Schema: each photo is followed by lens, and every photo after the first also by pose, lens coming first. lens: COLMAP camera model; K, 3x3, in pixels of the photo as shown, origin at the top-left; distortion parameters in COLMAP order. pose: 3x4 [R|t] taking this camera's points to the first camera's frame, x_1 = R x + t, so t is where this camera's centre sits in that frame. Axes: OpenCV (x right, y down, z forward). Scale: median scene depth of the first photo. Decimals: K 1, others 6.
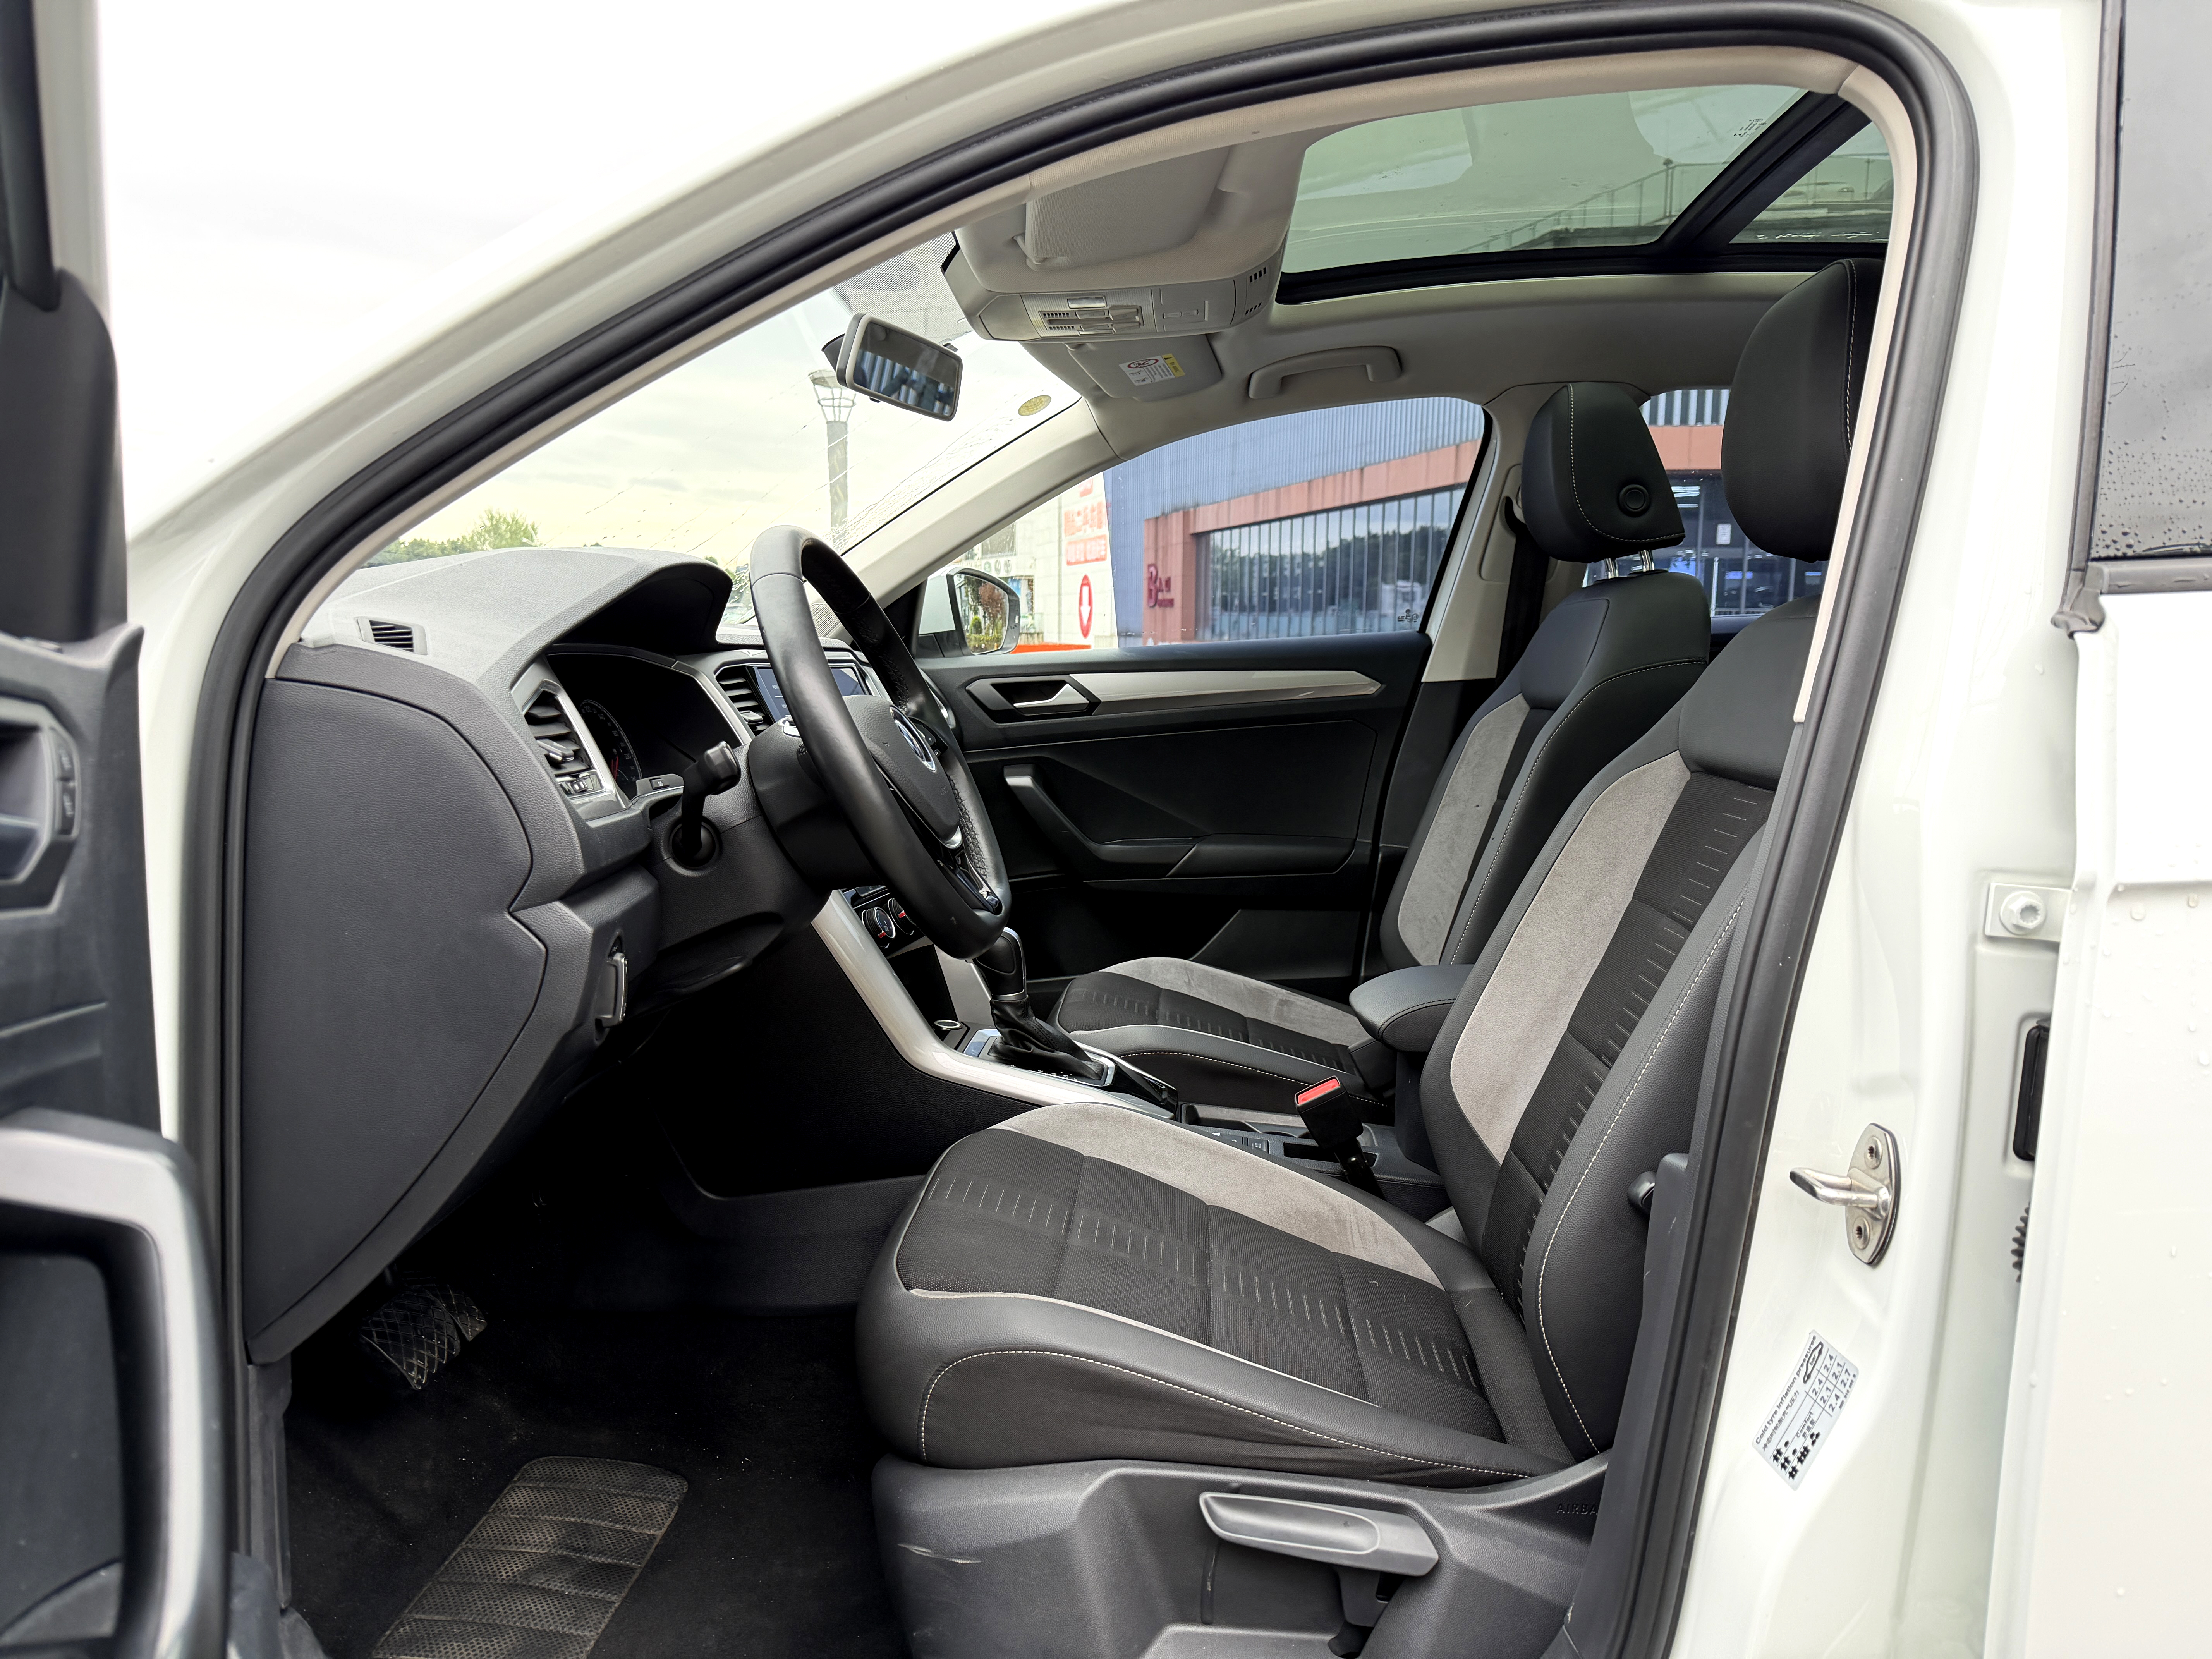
lens RADIAL K [[1518.4, 0, 1114.2], [0, 1518.4, 844.4], [0, 0, 1]] dist [0.046520, -0.000023]
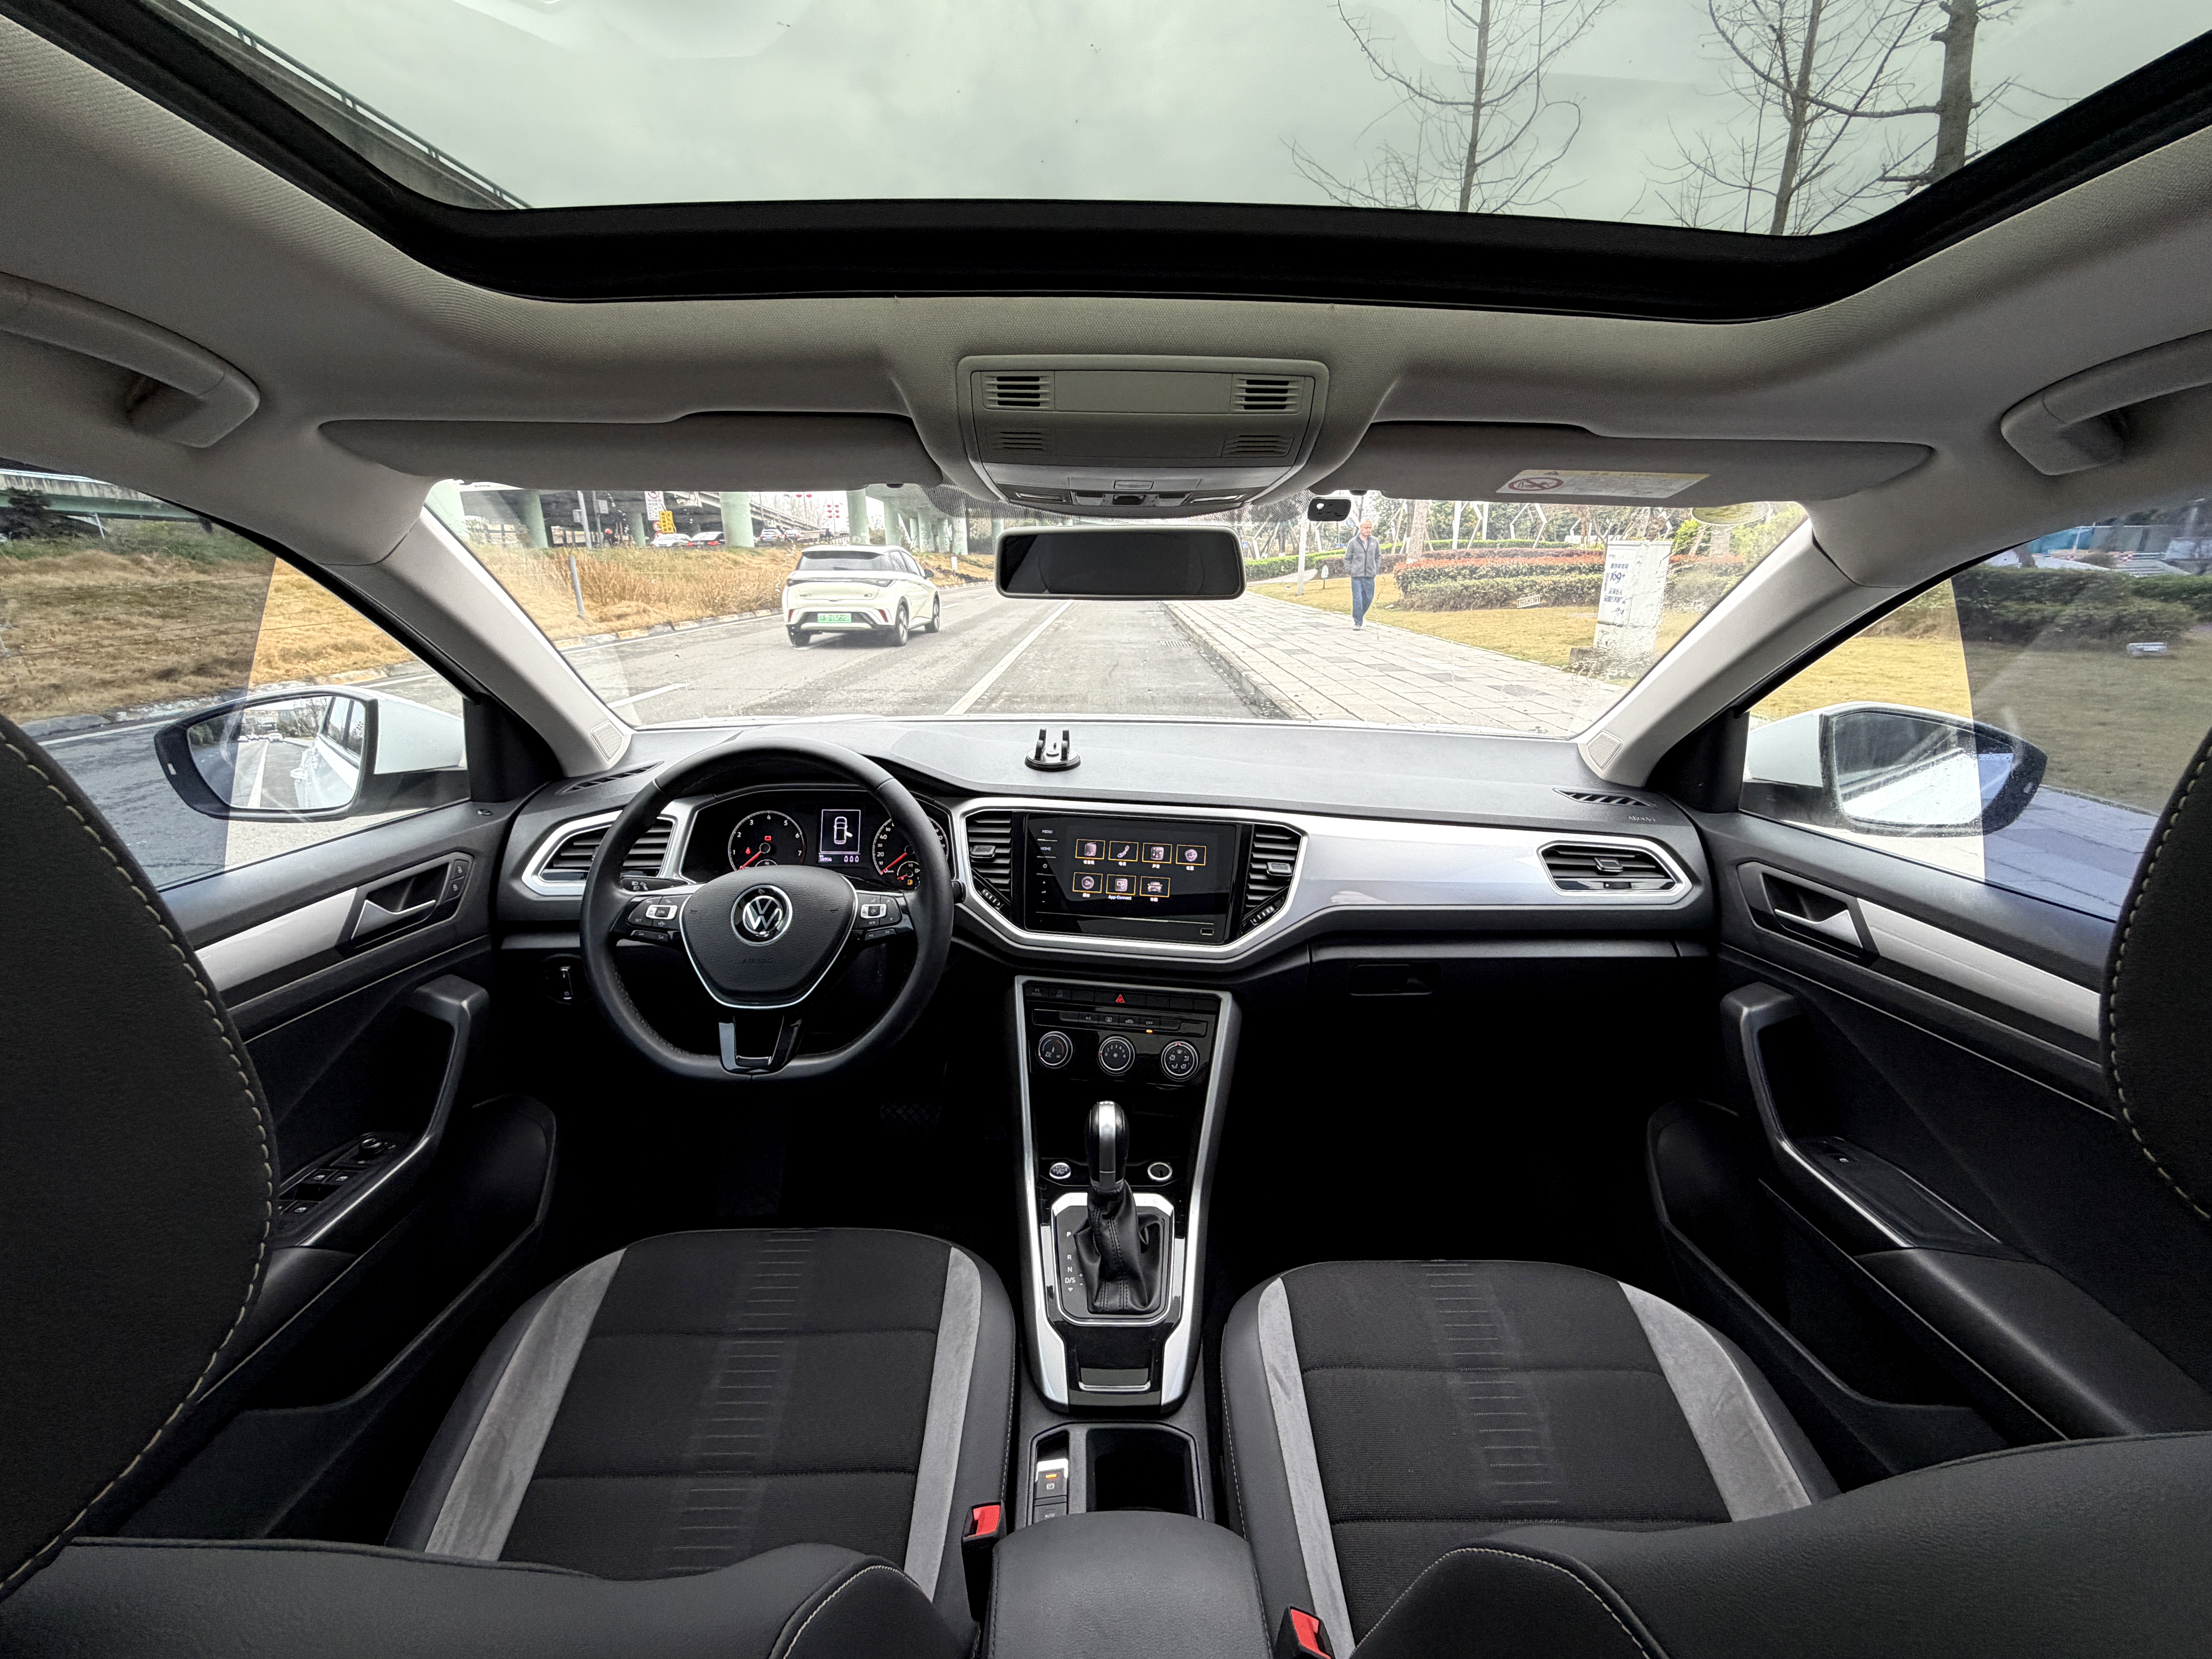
lens RADIAL K [[920.7, 0, 1110.4], [0, 920.7, 824.9], [0, 0, 1]] dist [-0.002981, -0.000871]
pose [[0.068458, 0.272316, -0.959770, 0.323932], [-0.137661, 0.955402, 0.261258, -0.202708], [0.988111, 0.114238, 0.102892, 0.644352]]
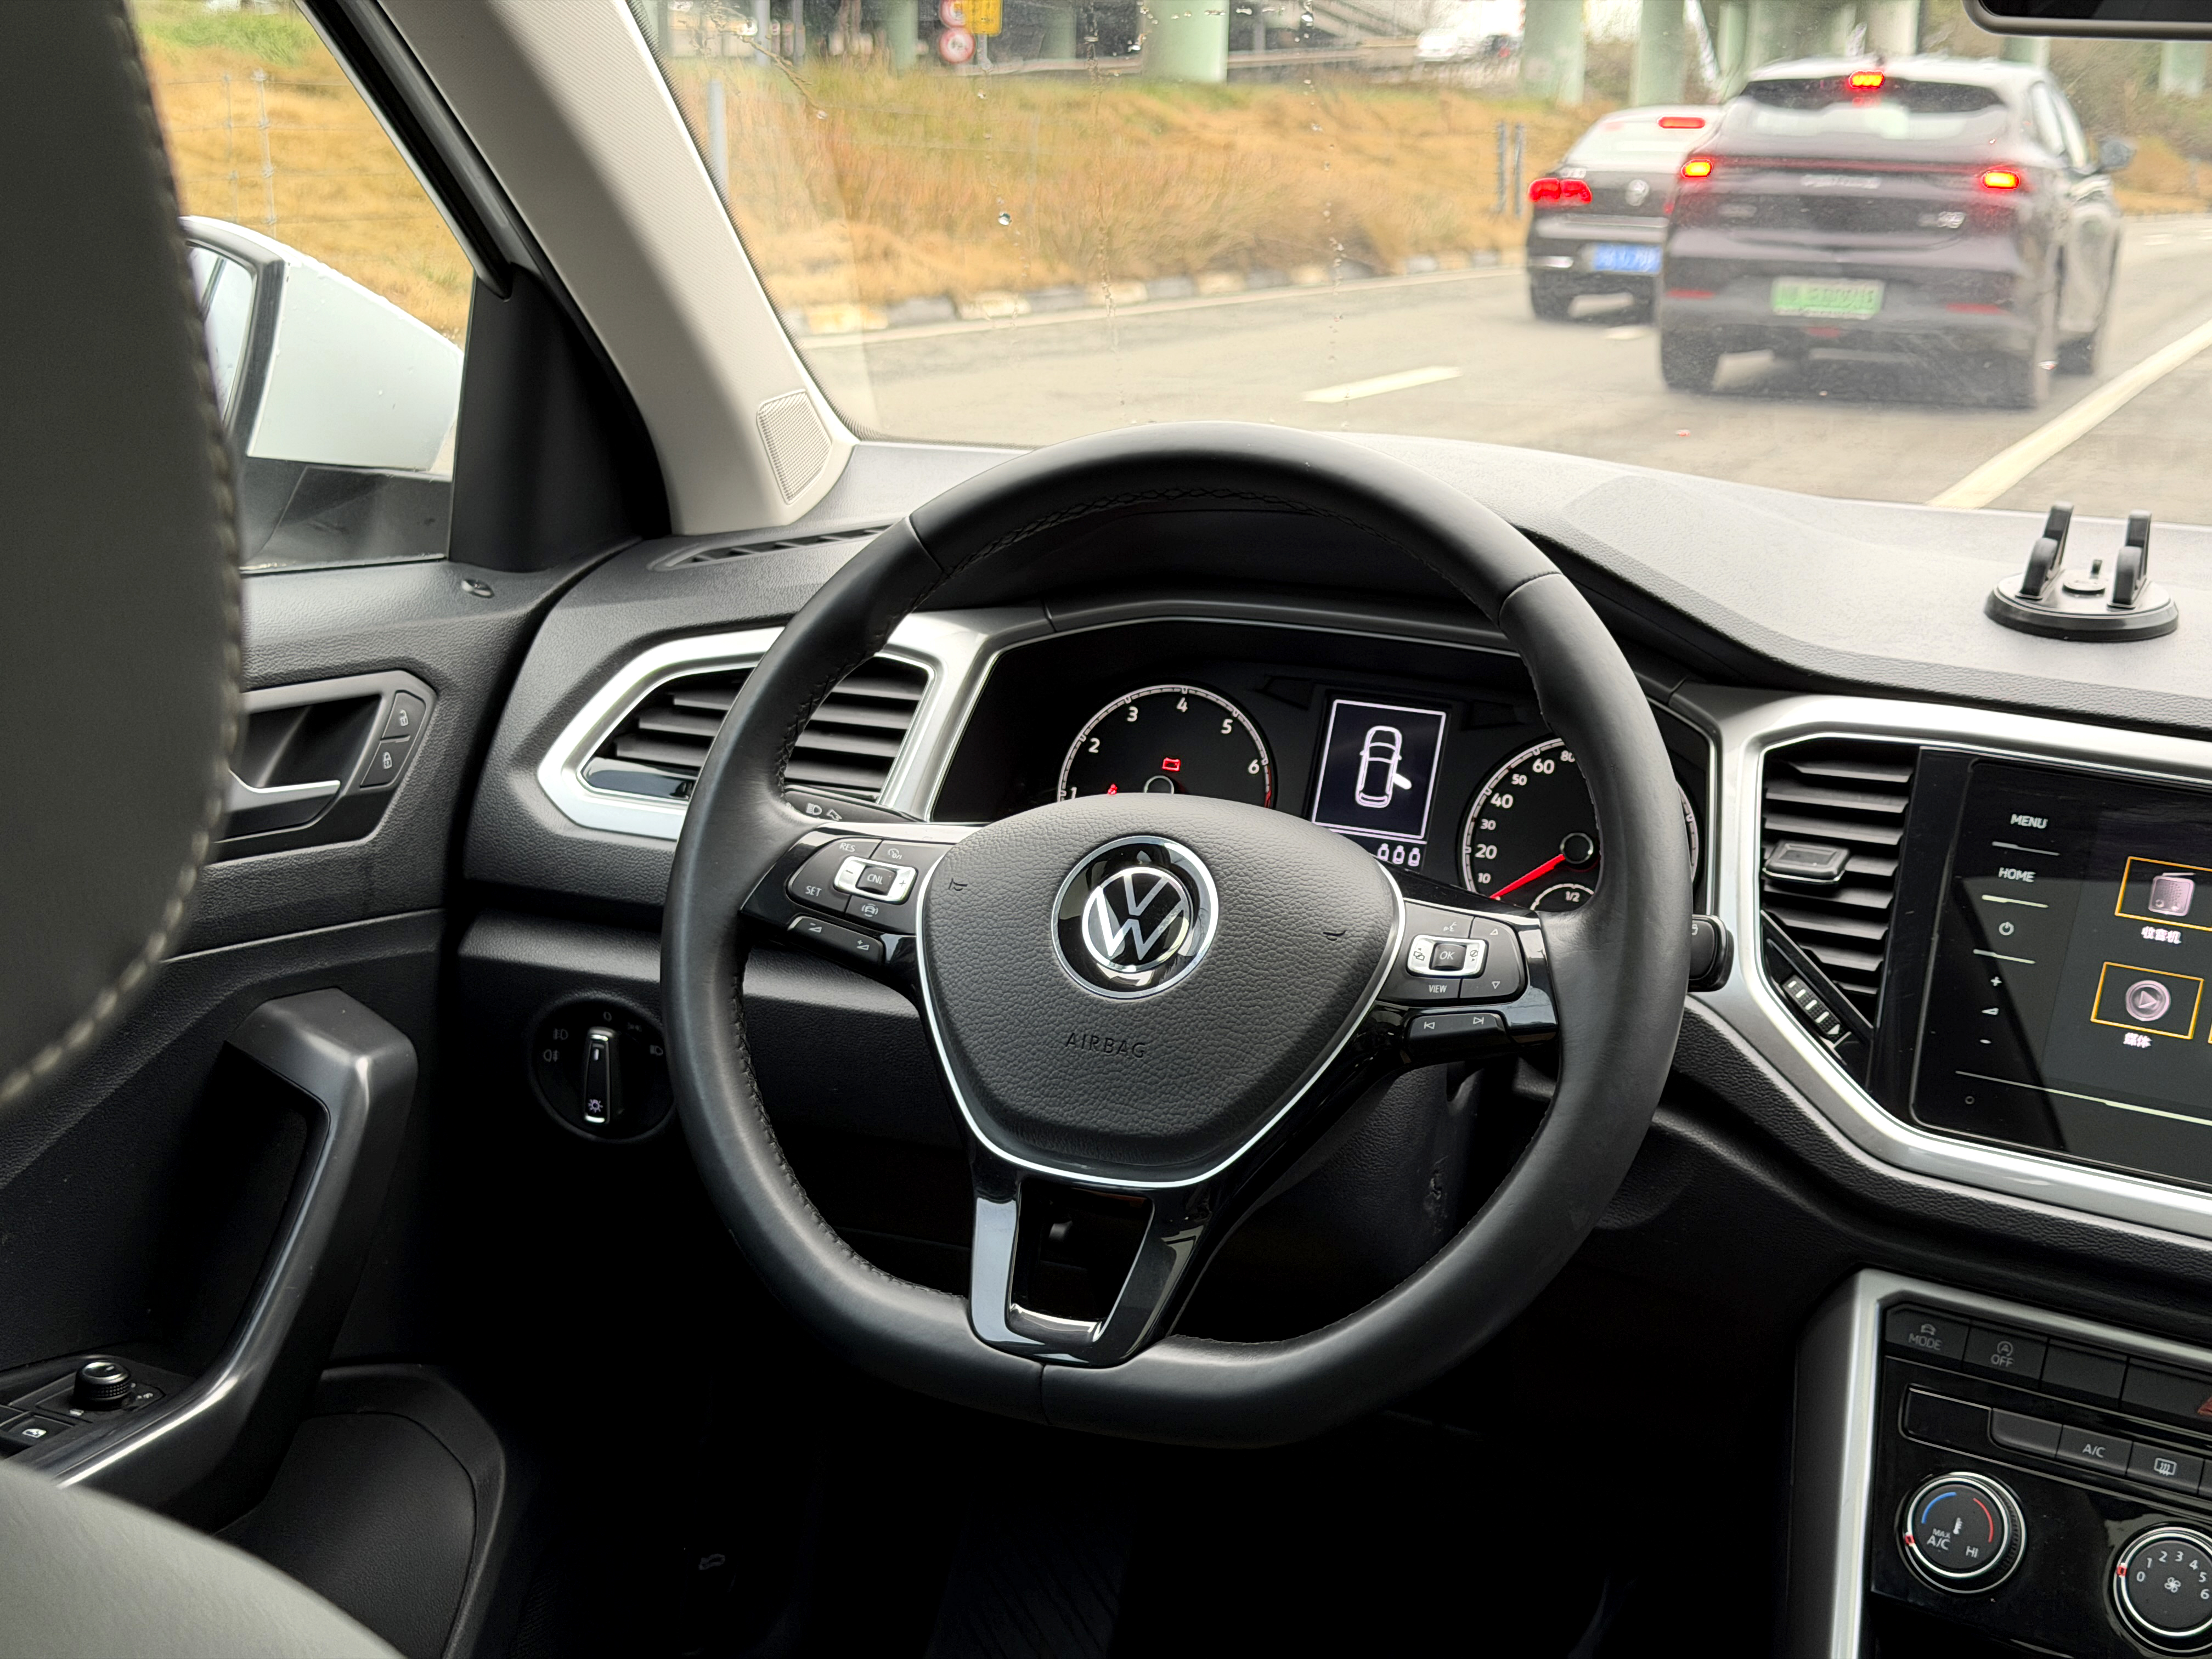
lens RADIAL K [[3127.5, 0, 1118.2], [0, 3127.5, 829.1], [0, 0, 1]] dist [0.118240, 0.000000]
pose [[-0.312030, 0.191424, -0.930588, 0.379689], [-0.171468, 0.952061, 0.253334, -0.170058], [0.934471, 0.238614, -0.264249, 0.660037]]
